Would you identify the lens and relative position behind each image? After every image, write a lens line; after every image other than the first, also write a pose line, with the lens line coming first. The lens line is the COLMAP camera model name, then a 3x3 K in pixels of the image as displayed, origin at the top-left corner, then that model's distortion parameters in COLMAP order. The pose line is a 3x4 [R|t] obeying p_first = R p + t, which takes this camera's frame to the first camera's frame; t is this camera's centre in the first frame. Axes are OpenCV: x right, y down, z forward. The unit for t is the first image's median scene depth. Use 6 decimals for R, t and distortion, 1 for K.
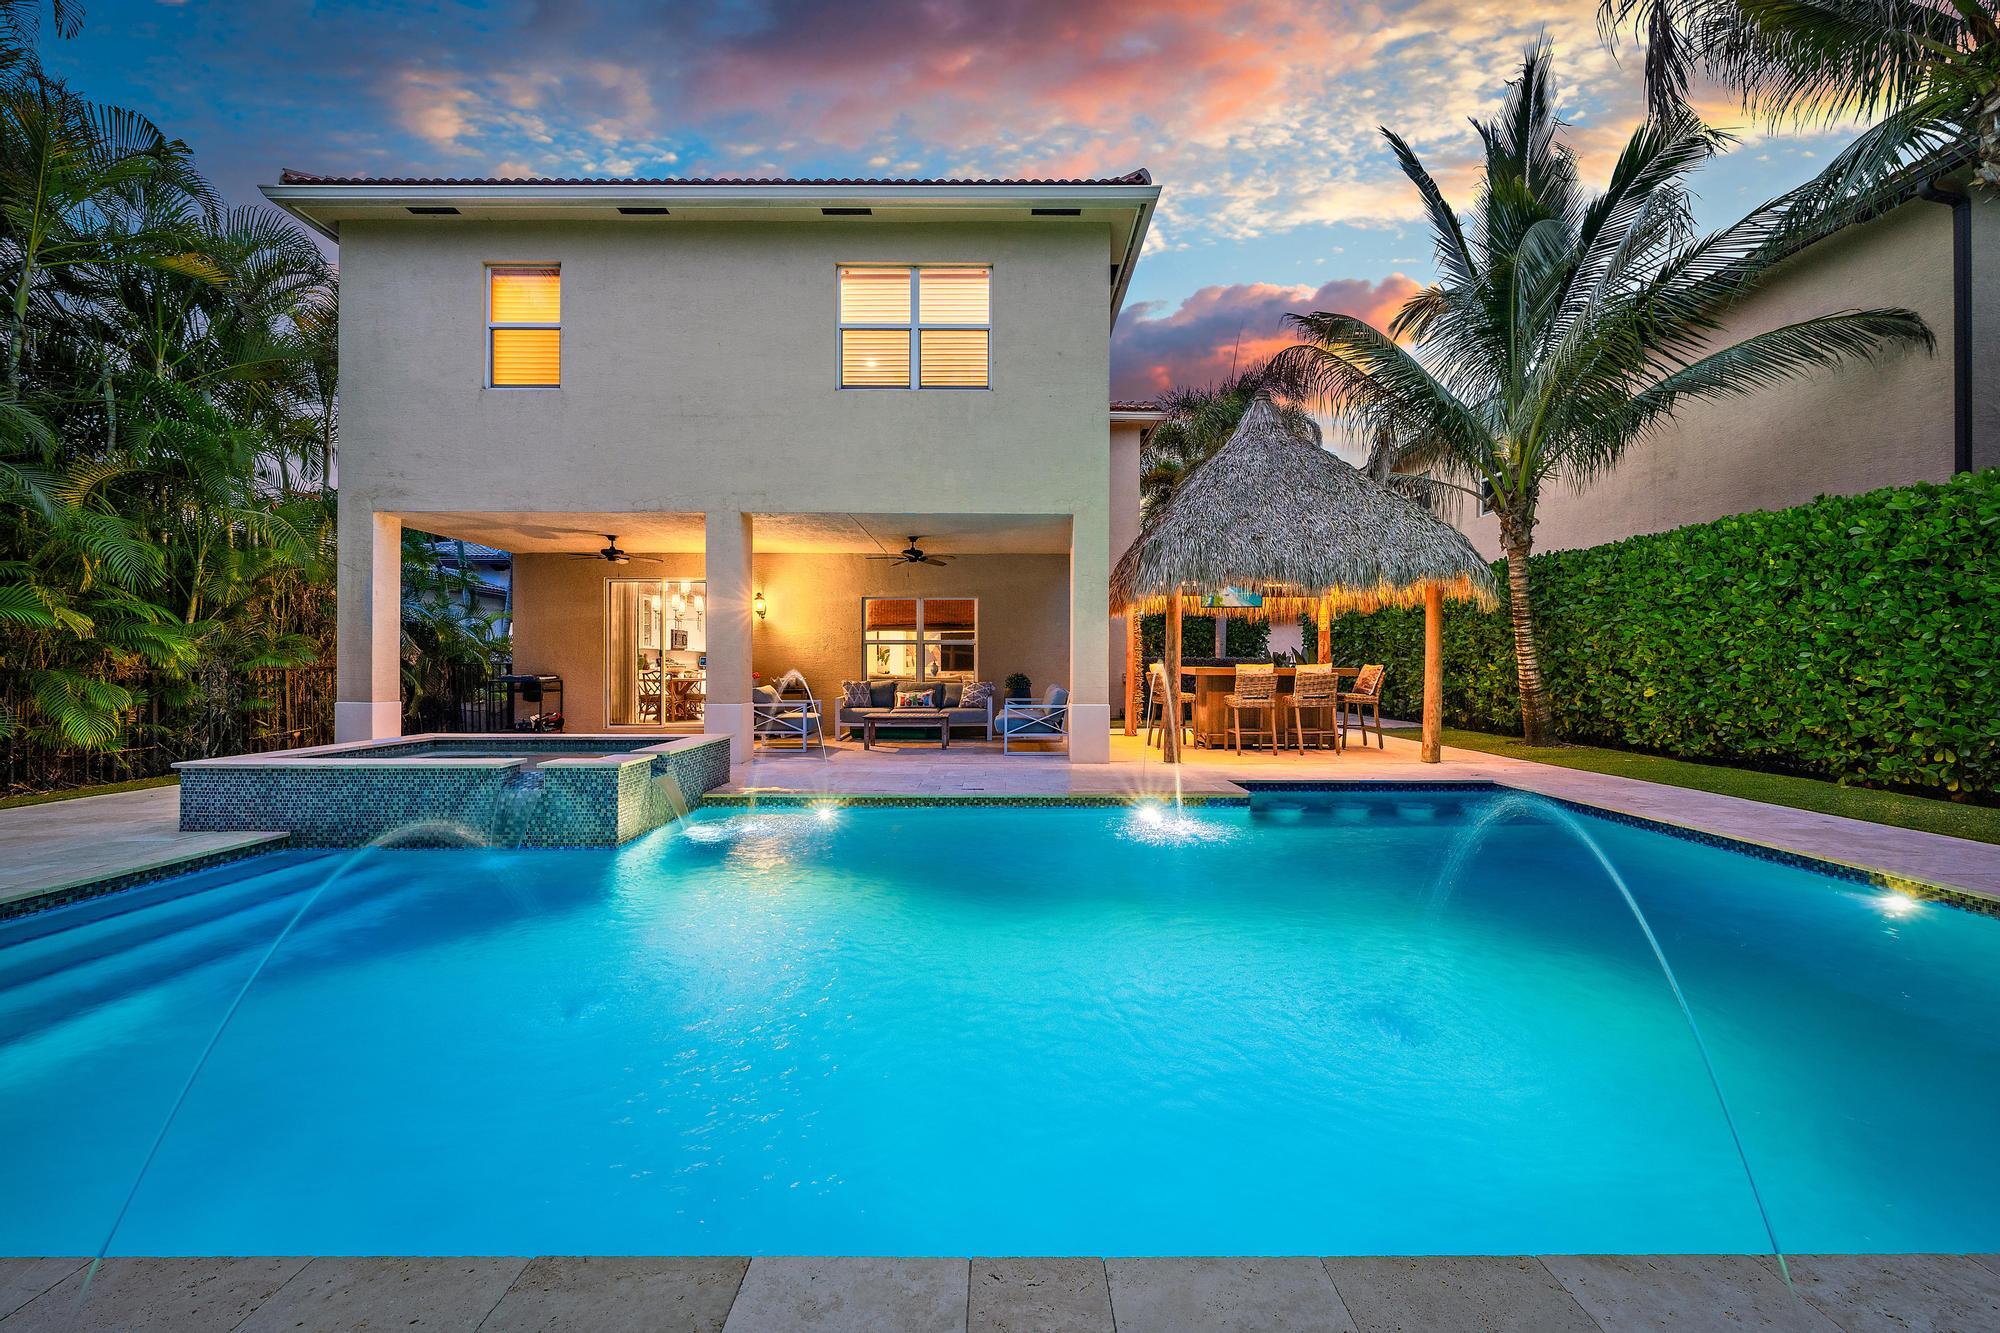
lens RADIAL K [[750.8, 0, 1000.0], [0, 750.8, 666.5], [0, 0, 1]] dist [-0.012959, -0.000056]
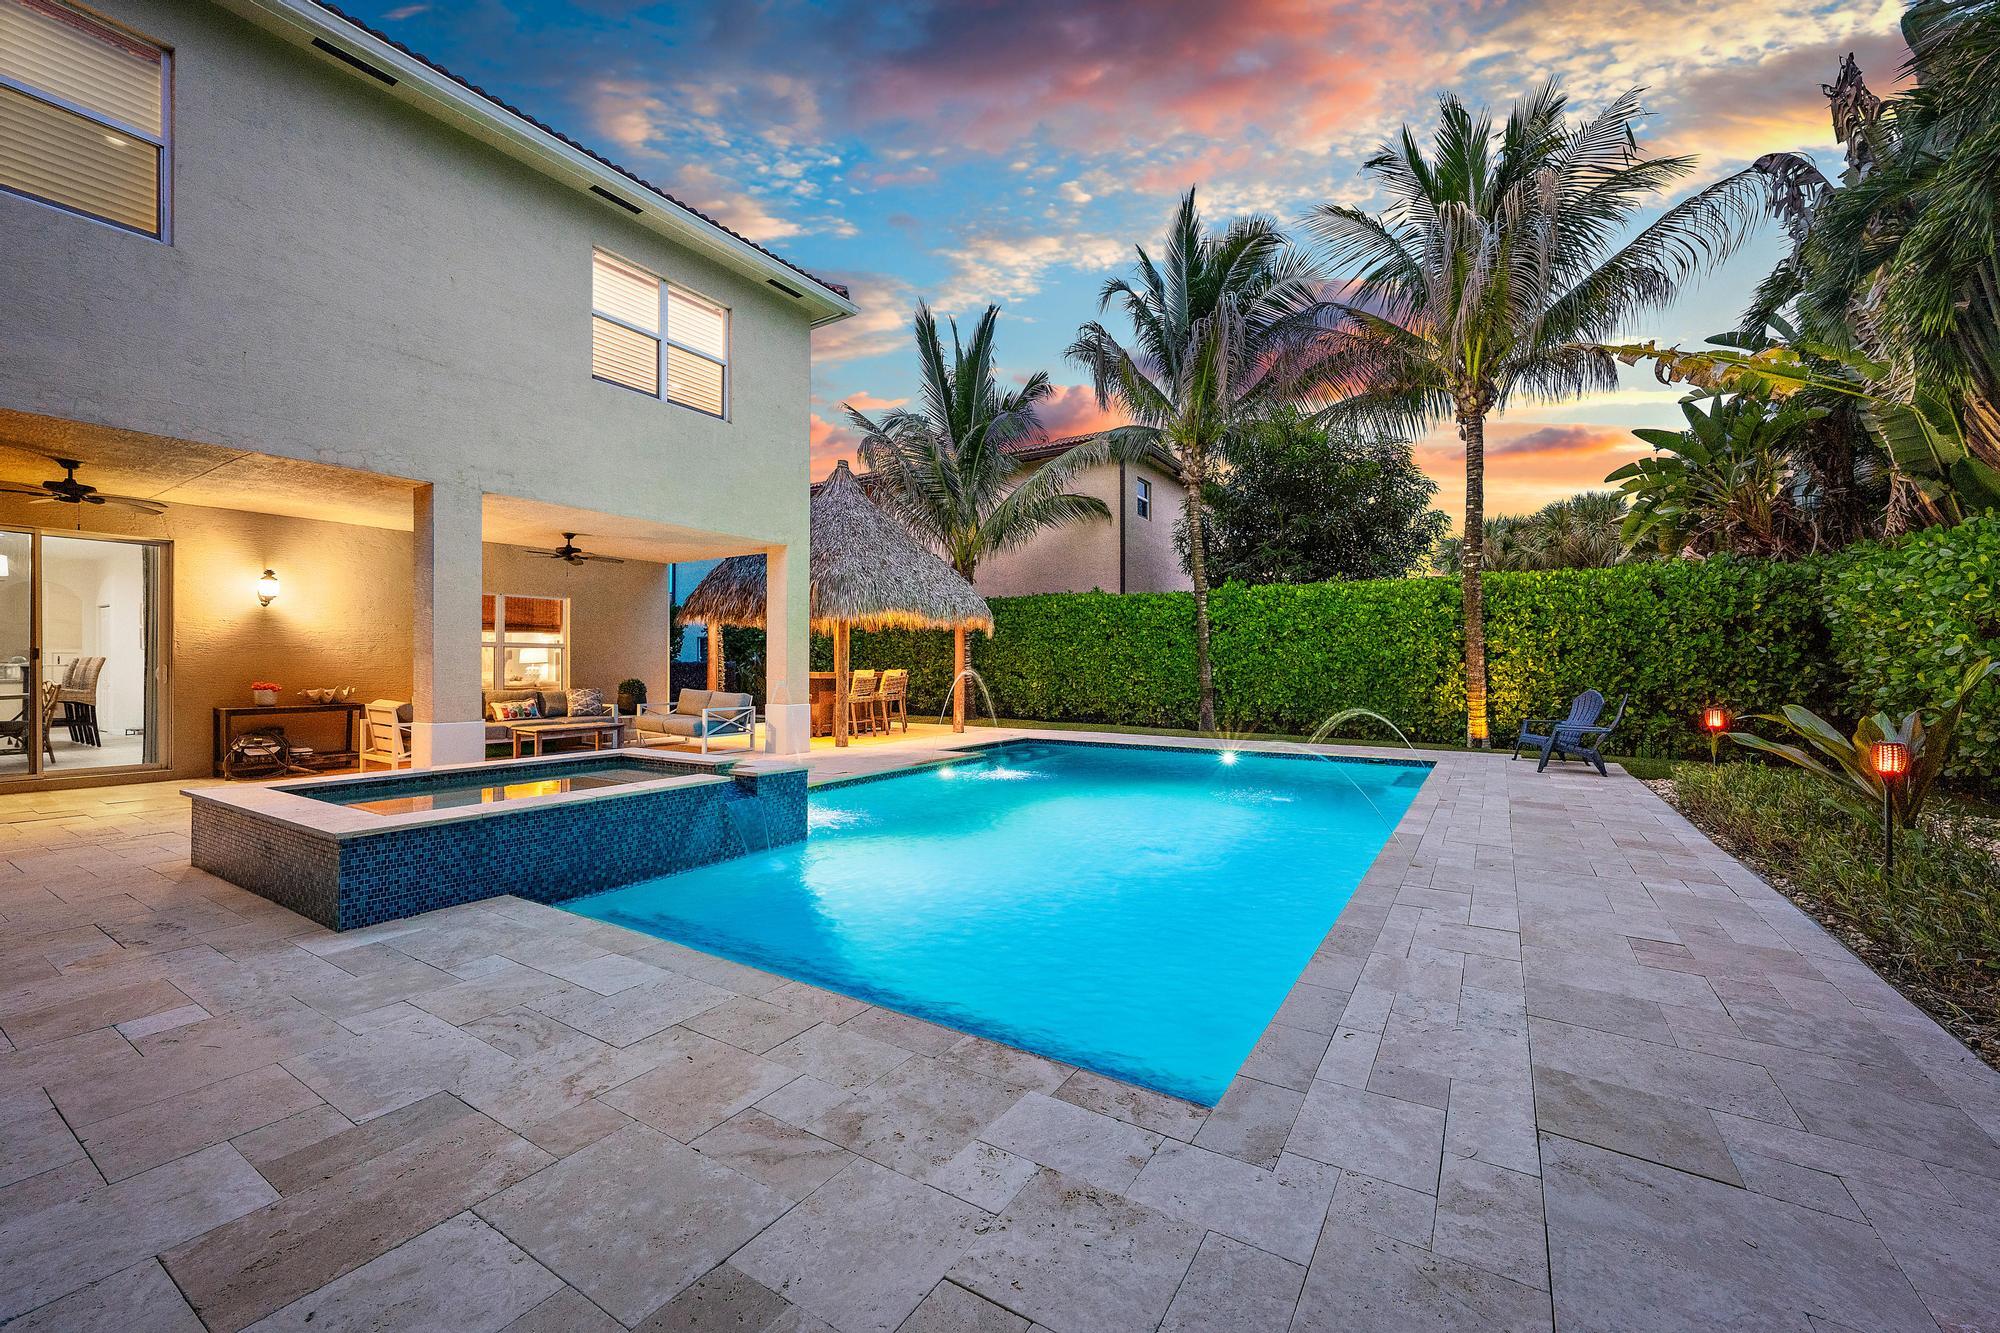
lens RADIAL K [[792.1, 0, 1007.7], [0, 792.1, 660.3], [0, 0, 1]] dist [0.001013, 0.000045]
pose [[0.536587, 0.003630, 0.843837, -0.792927], [-0.004535, 0.999989, -0.001418, -0.021133], [-0.843833, -0.003066, 0.536598, 0.031625]]
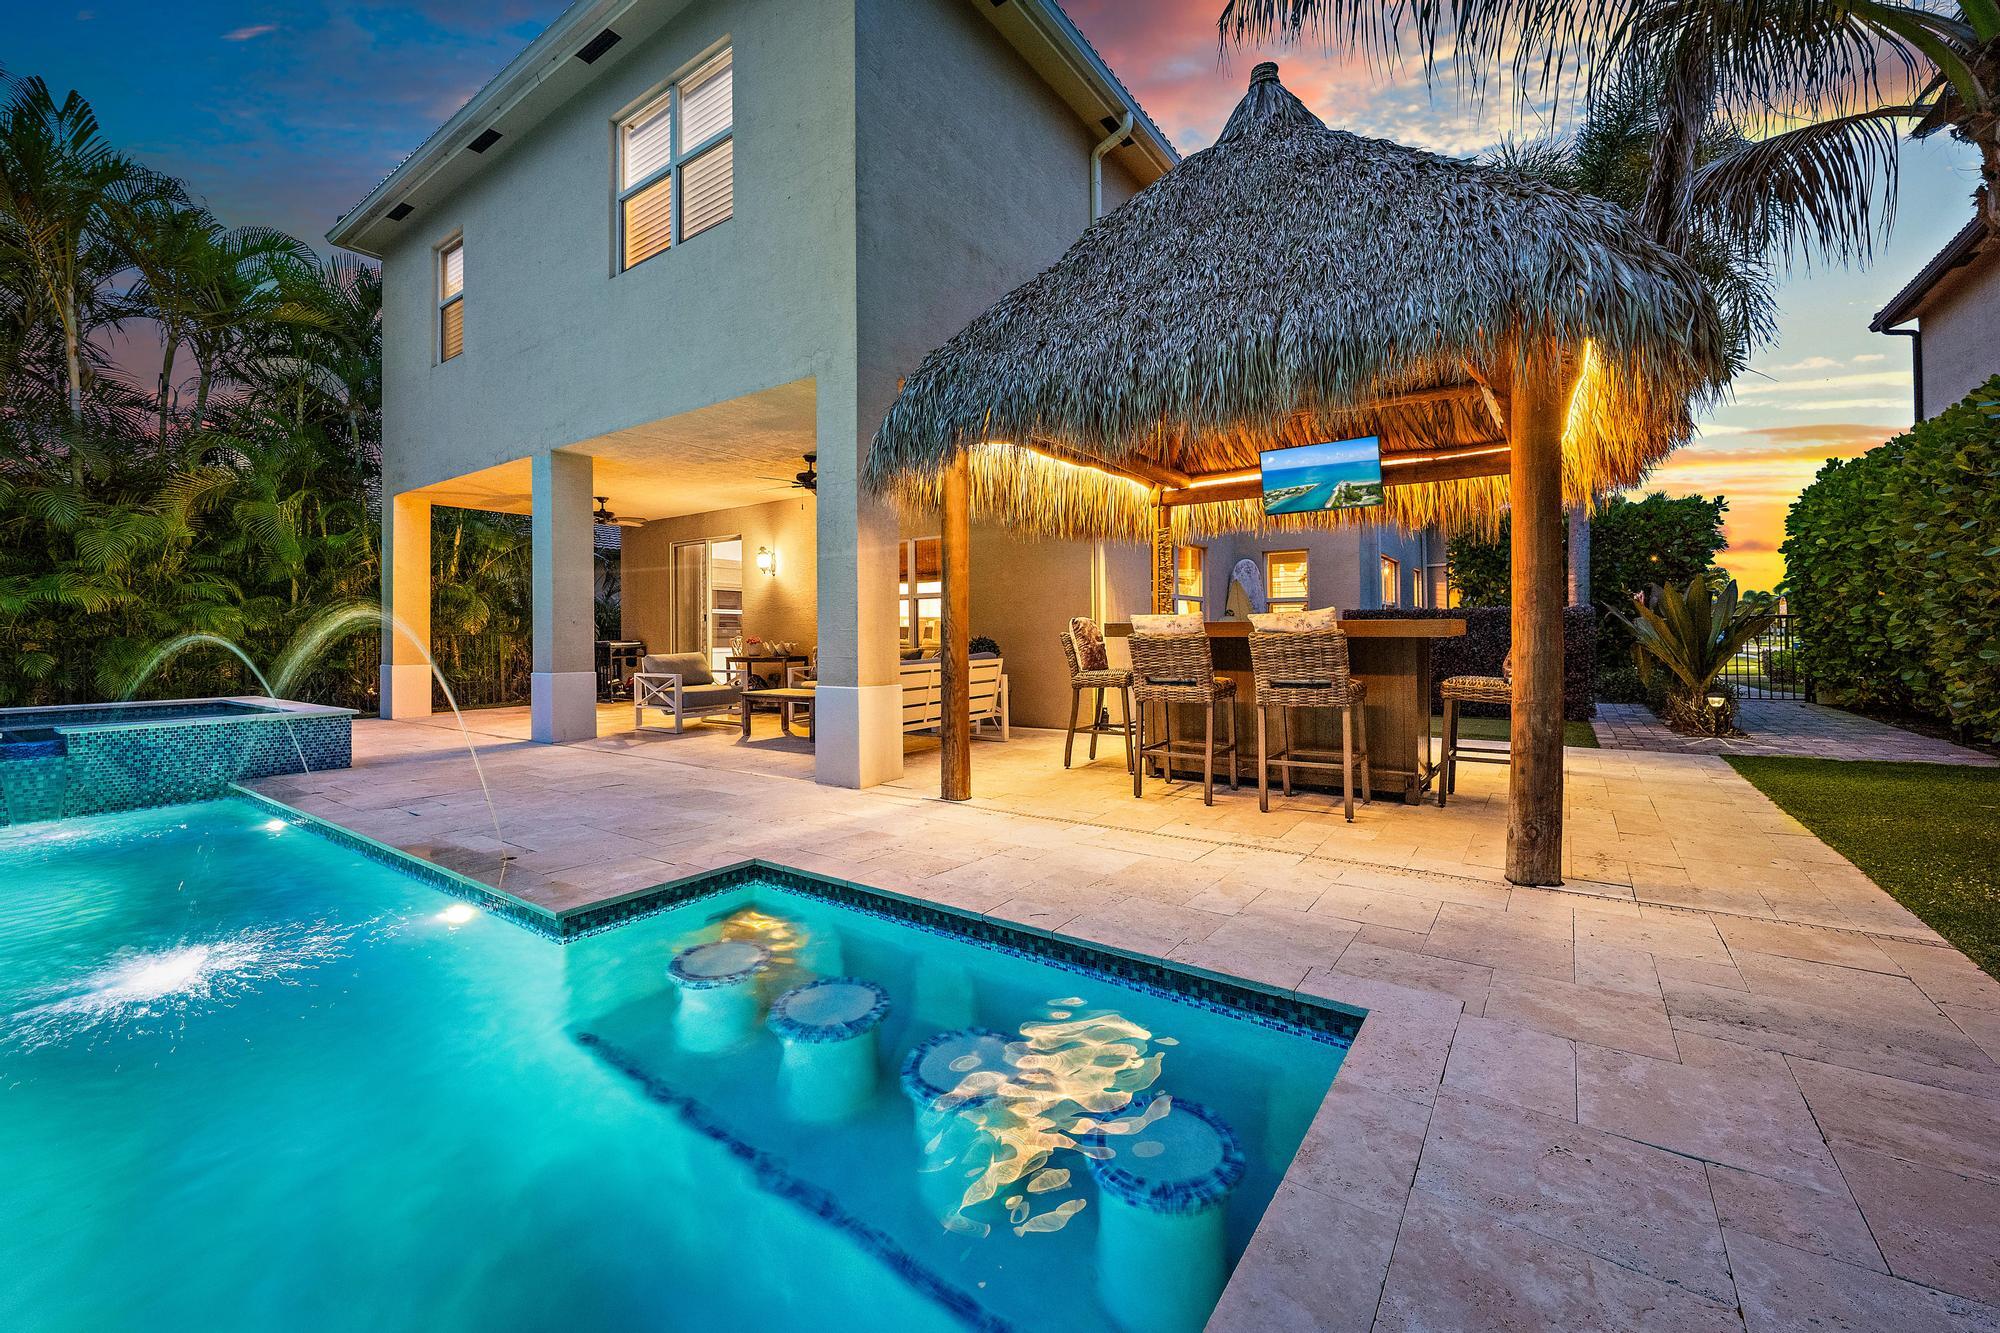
lens RADIAL K [[792.1, 0, 1007.7], [0, 792.1, 660.3], [0, 0, 1]] dist [0.001013, 0.000045]
pose [[0.812112, 0.011658, -0.583385, 0.639206], [0.012113, 0.999248, 0.036831, 0.006978], [0.583376, -0.036977, 0.811360, 0.569954]]
